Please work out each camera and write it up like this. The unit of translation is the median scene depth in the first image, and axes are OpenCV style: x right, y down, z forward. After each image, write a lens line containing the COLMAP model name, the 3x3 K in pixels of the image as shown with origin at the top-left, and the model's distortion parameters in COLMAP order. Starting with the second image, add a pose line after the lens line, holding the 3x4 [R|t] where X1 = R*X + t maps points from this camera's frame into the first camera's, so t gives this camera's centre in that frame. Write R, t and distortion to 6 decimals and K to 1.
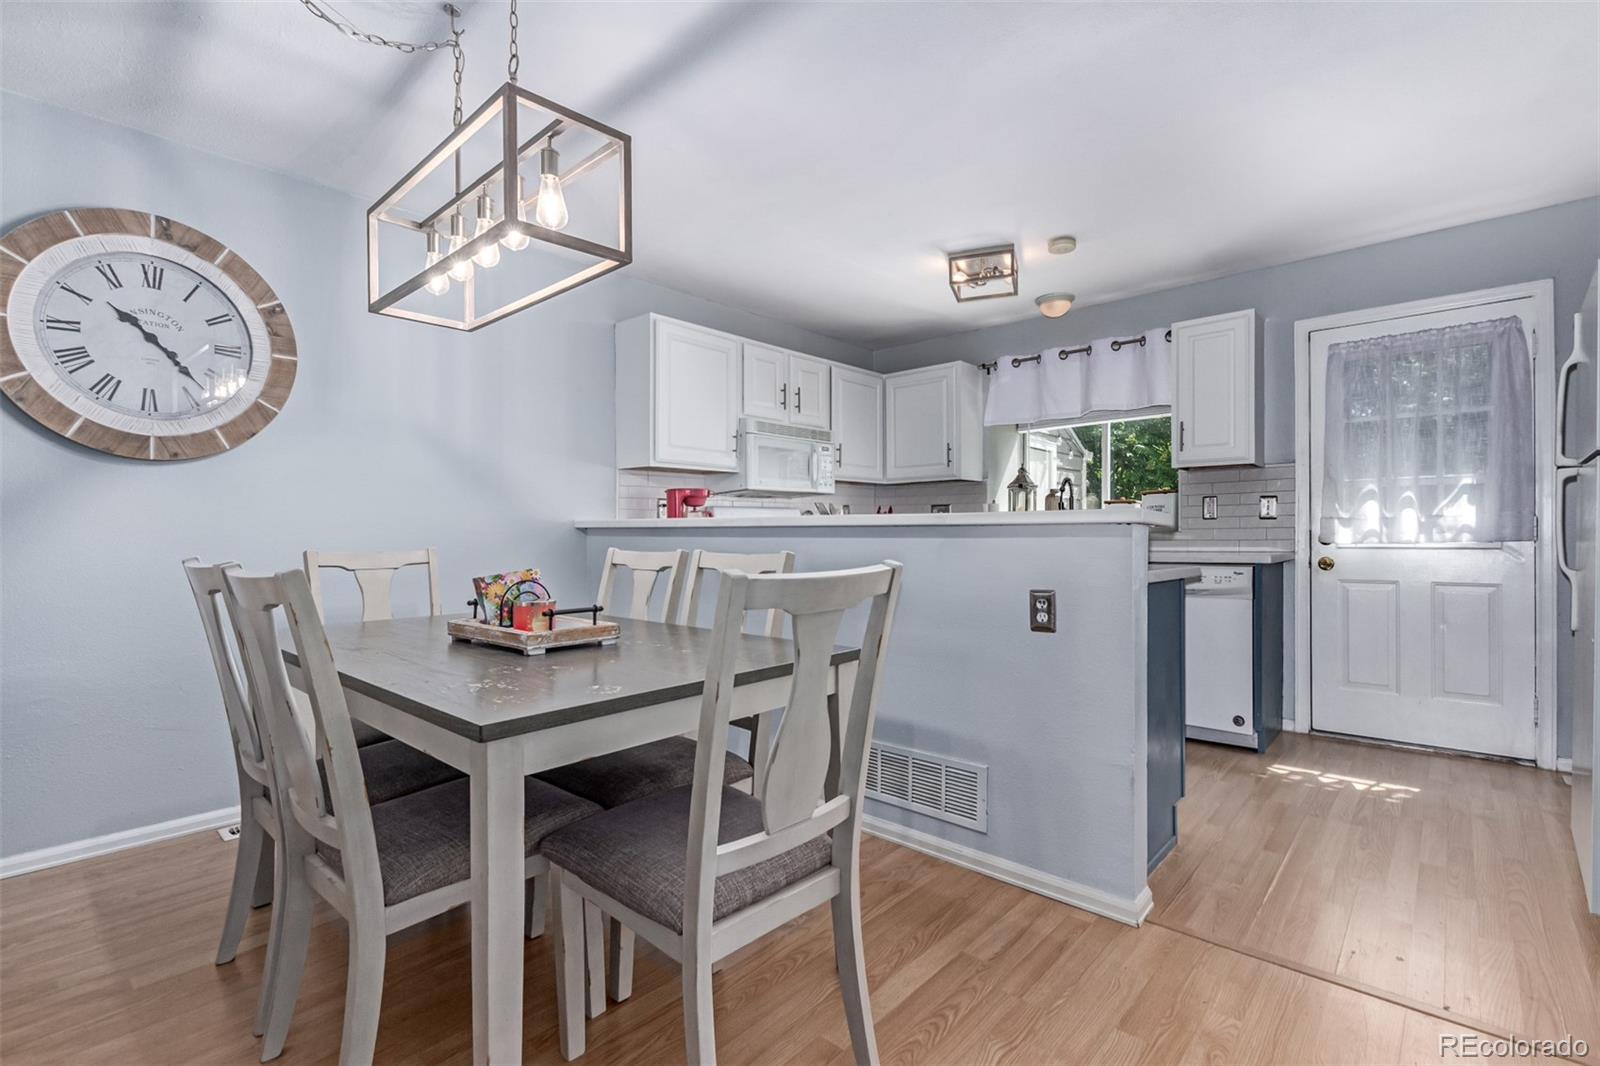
lens RADIAL K [[732.5, 0, 796.1], [0, 732.5, 540.2], [0, 0, 1]] dist [0.002436, -0.002619]
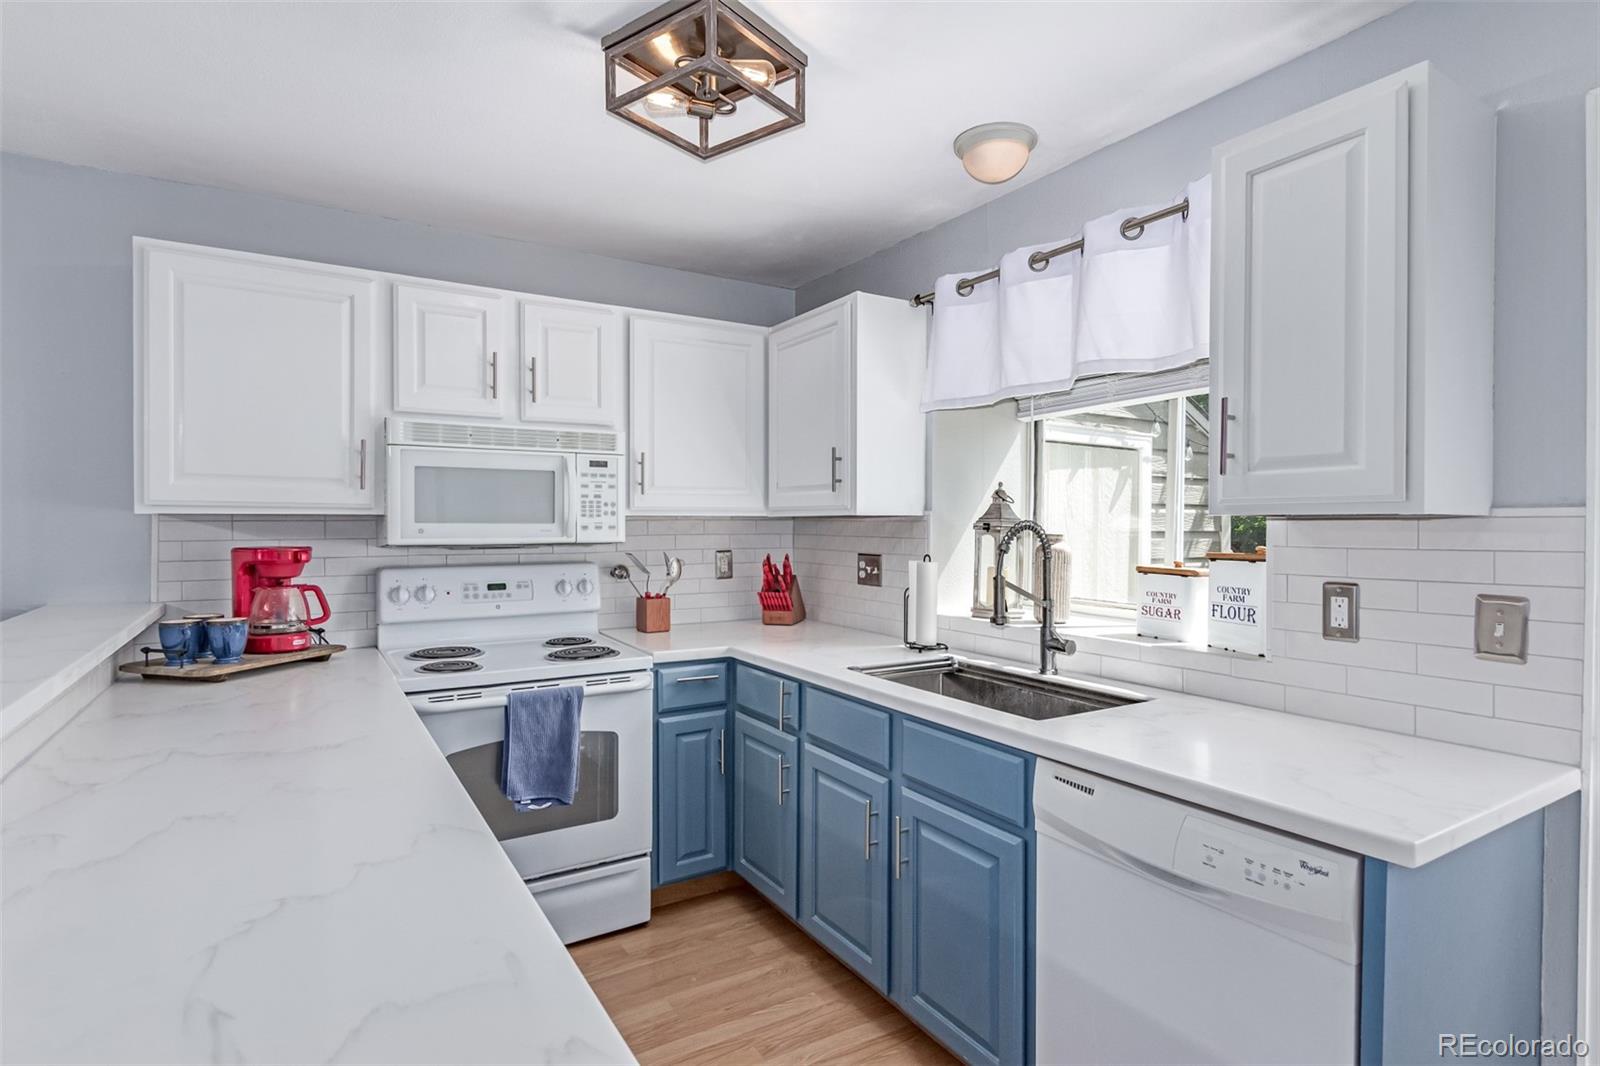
lens RADIAL K [[809.5, 0, 798.1], [0, 809.5, 529.9], [0, 0, 1]] dist [0.002133, -0.000184]
pose [[0.959593, 0.009758, -0.281223, 0.286841], [-0.009080, 0.999952, 0.003715, -0.061186], [0.281245, -0.001012, 0.959635, 0.351496]]
